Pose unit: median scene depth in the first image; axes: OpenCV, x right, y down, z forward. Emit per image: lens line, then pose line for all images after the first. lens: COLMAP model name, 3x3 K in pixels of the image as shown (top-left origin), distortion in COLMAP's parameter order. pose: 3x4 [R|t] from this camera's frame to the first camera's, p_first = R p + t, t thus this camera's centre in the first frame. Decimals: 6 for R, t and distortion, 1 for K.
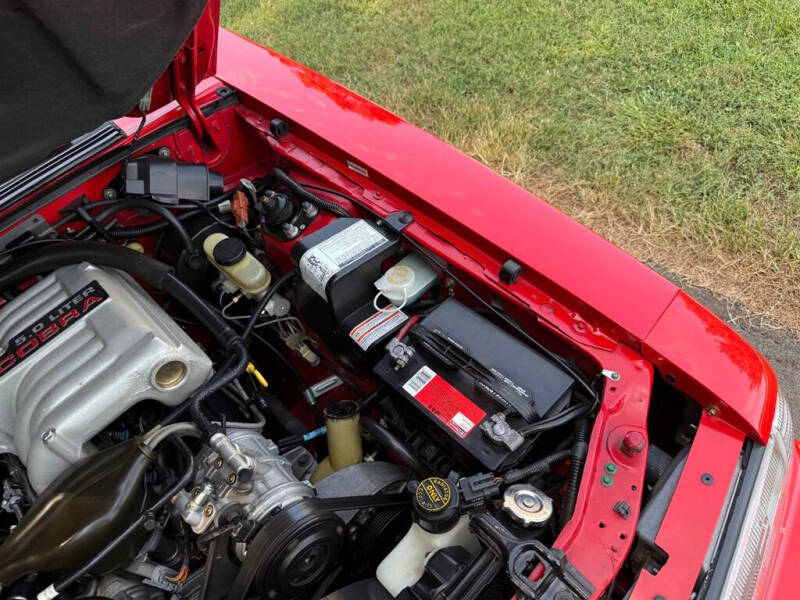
lens RADIAL K [[541.9, 0, 400.0], [0, 541.9, 300.0], [0, 0, 1]] dist [0.002683, -0.000758]
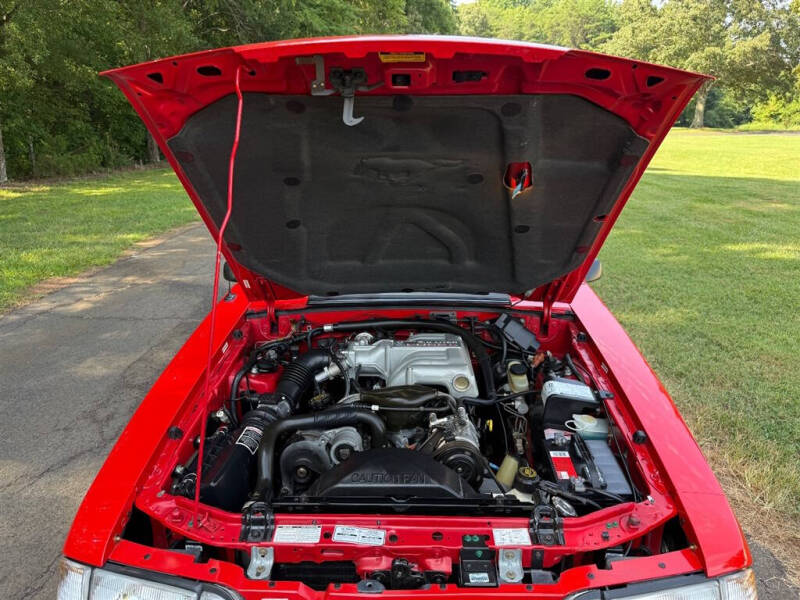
lens RADIAL K [[529.8, 0, 399.8], [0, 529.8, 306.8], [0, 0, 1]] dist [-0.087718, -0.001188]
pose [[0.667949, 0.398077, -0.628792, 0.474250], [-0.642404, 0.734968, -0.217113, 0.415331], [0.375714, 0.548959, 0.746648, -0.635068]]
